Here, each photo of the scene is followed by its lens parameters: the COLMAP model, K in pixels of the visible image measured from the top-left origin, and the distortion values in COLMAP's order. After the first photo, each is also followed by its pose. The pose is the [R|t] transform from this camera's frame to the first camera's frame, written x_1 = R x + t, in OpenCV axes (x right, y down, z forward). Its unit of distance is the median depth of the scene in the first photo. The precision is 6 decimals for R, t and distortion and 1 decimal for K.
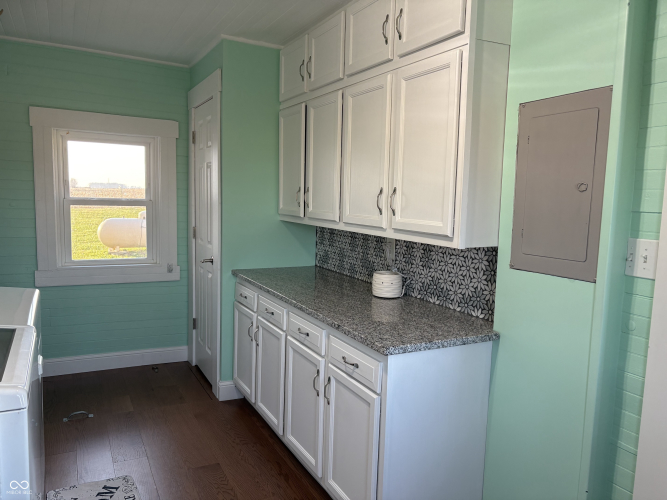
lens RADIAL K [[507.6, 0, 328.9], [0, 507.6, 251.5], [0, 0, 1]] dist [0.027063, -0.016957]
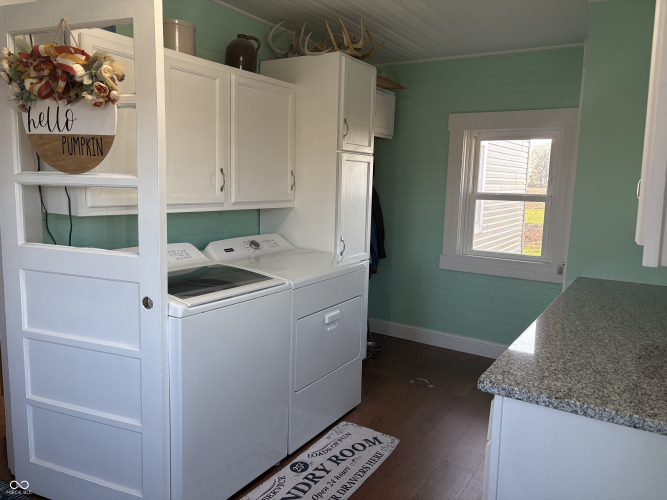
lens RADIAL K [[507.6, 0, 330.4], [0, 507.6, 248.5], [0, 0, 1]] dist [0.027063, -0.016957]
pose [[0.501884, 0.097053, -0.859473, 0.293085], [-0.103420, 0.993289, 0.051772, -0.010572], [0.858730, 0.062903, 0.508553, 0.186415]]
